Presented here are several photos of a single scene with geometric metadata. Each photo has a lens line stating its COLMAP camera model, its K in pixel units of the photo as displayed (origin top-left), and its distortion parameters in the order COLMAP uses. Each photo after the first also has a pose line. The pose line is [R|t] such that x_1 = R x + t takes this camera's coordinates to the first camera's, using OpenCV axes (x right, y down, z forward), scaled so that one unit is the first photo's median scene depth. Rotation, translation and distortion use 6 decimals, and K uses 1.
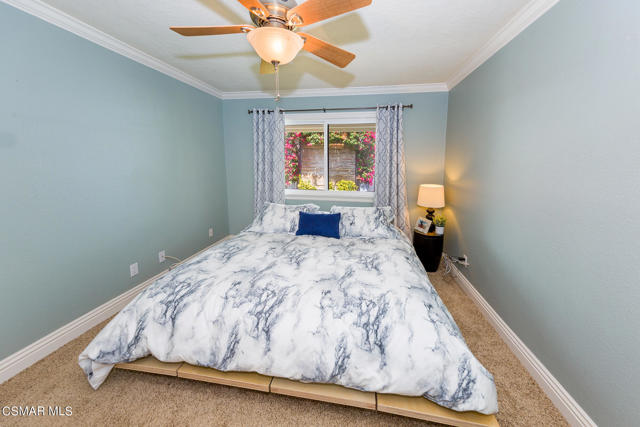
lens RADIAL K [[226.4, 0, 326.4], [0, 226.4, 207.4], [0, 0, 1]] dist [0.001053, -0.000069]
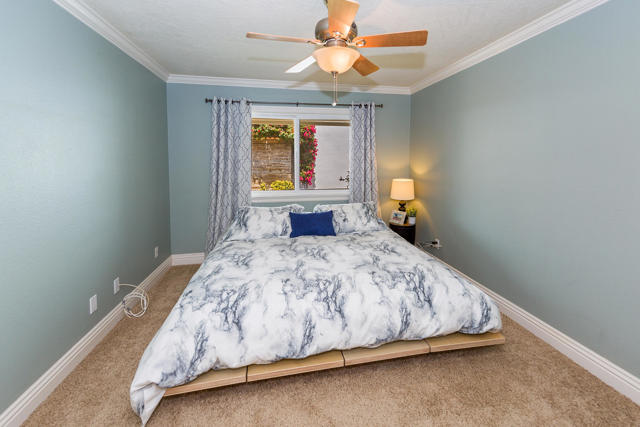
lens RADIAL K [[289.4, 0, 320.0], [0, 289.4, 213.5], [0, 0, 1]] dist [0.001832, 0.000209]
pose [[0.934850, -0.076840, 0.346629, -0.417120], [0.081113, 0.996702, 0.002185, 0.030063], [-0.345653, 0.026074, 0.938000, -0.162410]]
